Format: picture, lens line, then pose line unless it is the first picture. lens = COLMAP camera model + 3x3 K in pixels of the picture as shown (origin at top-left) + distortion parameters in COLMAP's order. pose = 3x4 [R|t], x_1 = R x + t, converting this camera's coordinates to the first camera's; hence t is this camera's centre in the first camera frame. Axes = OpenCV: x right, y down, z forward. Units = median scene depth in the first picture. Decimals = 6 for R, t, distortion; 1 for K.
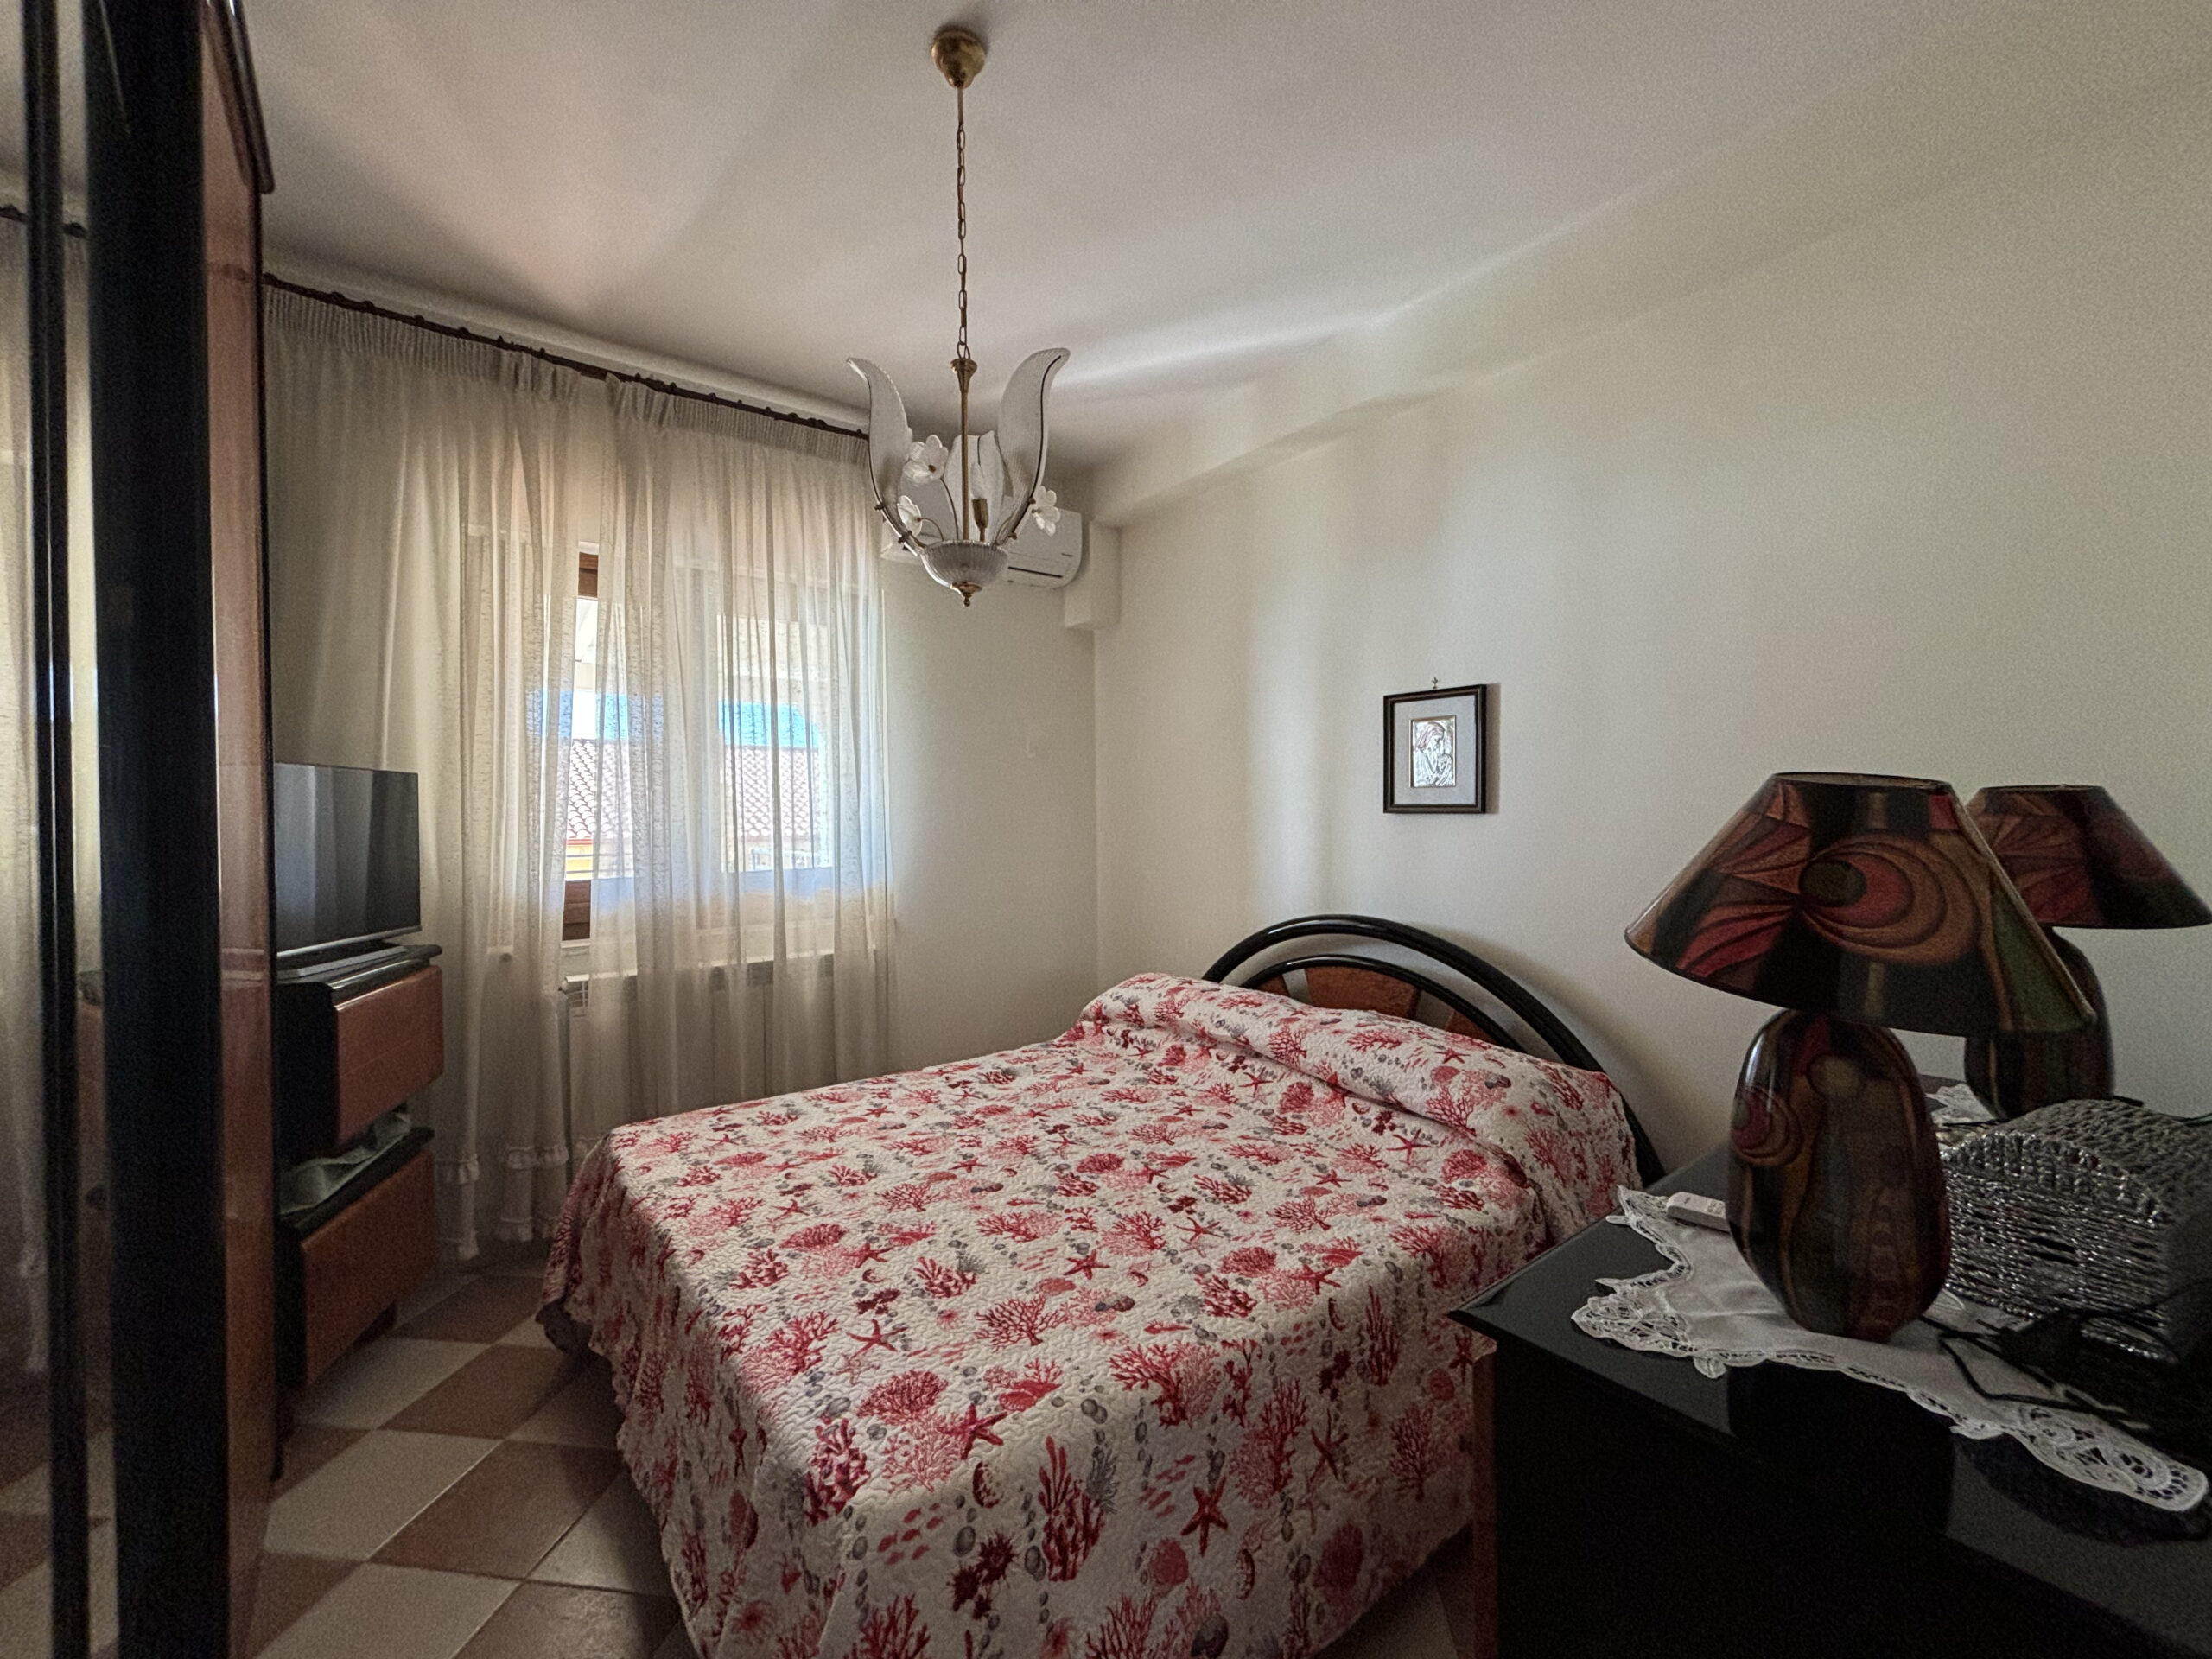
lens RADIAL K [[886.9, 0, 1107.5], [0, 886.9, 821.8], [0, 0, 1]] dist [0.000370, -0.000302]
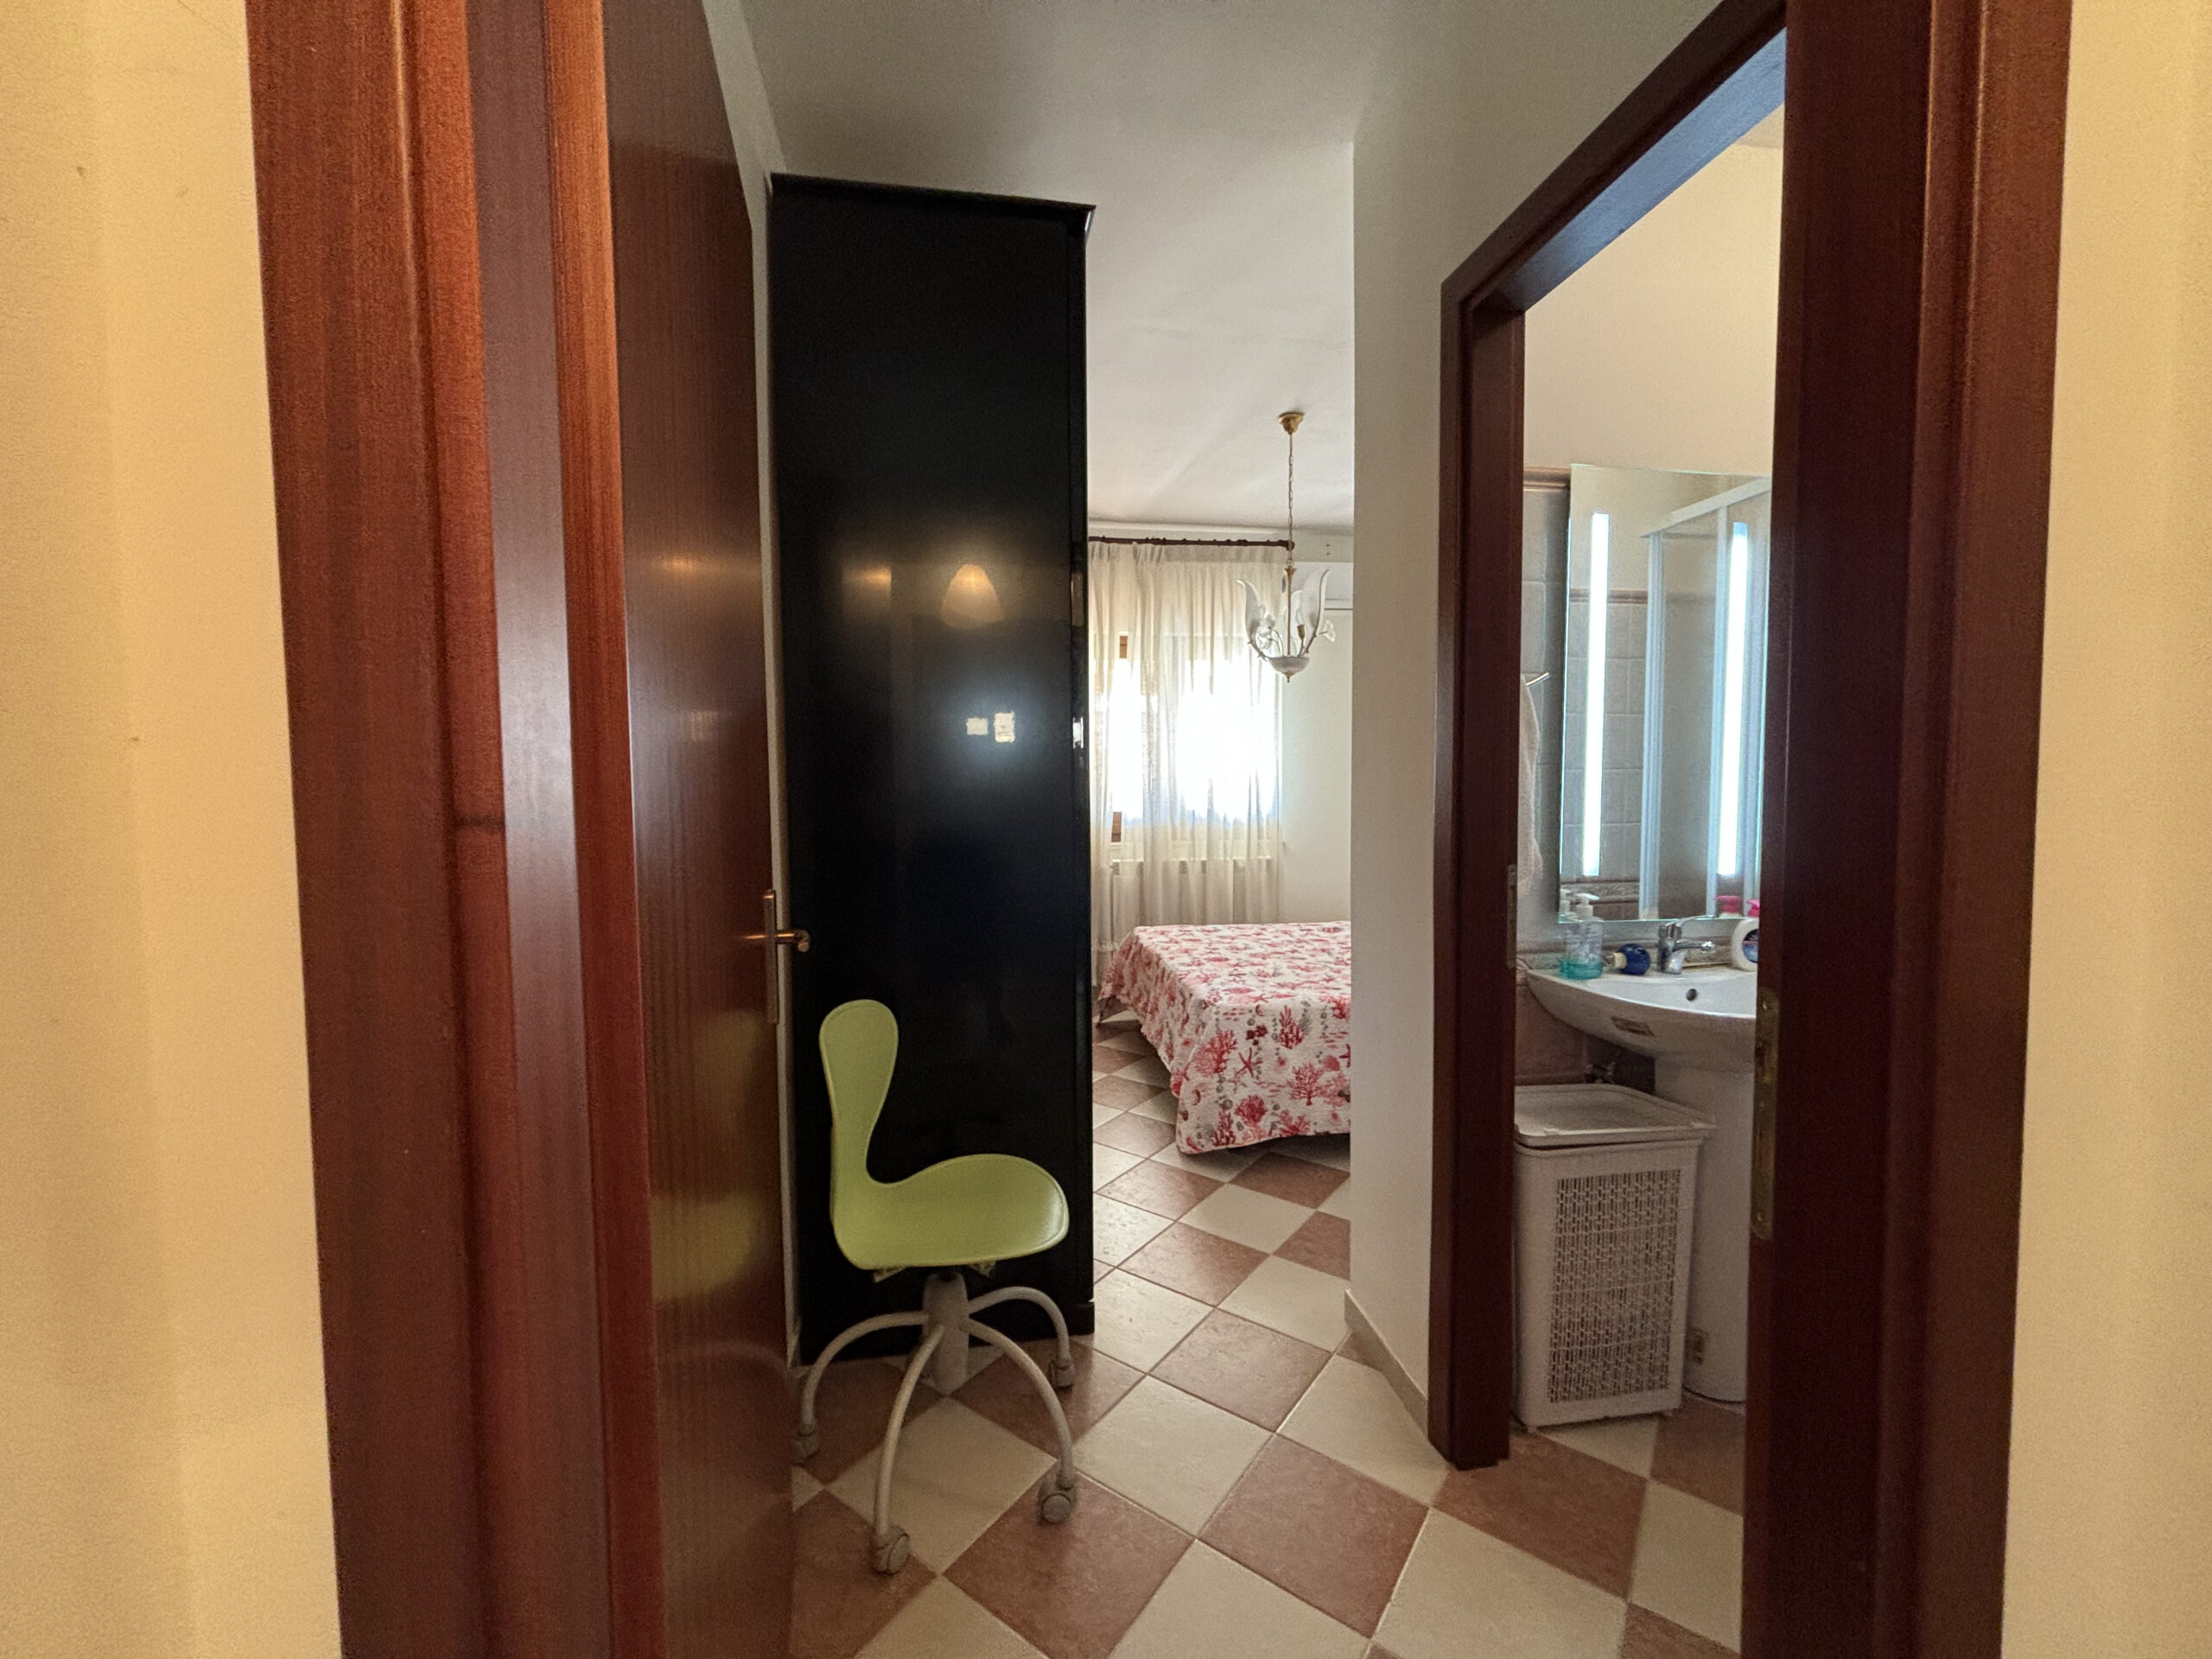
lens RADIAL K [[886.9, 0, 1107.5], [0, 886.9, 821.8], [0, 0, 1]] dist [0.000370, -0.000302]
pose [[0.873645, 0.032624, -0.485469, 0.391475], [-0.008580, 0.998627, 0.051668, -0.009017], [0.486488, -0.040974, 0.872726, -0.844318]]
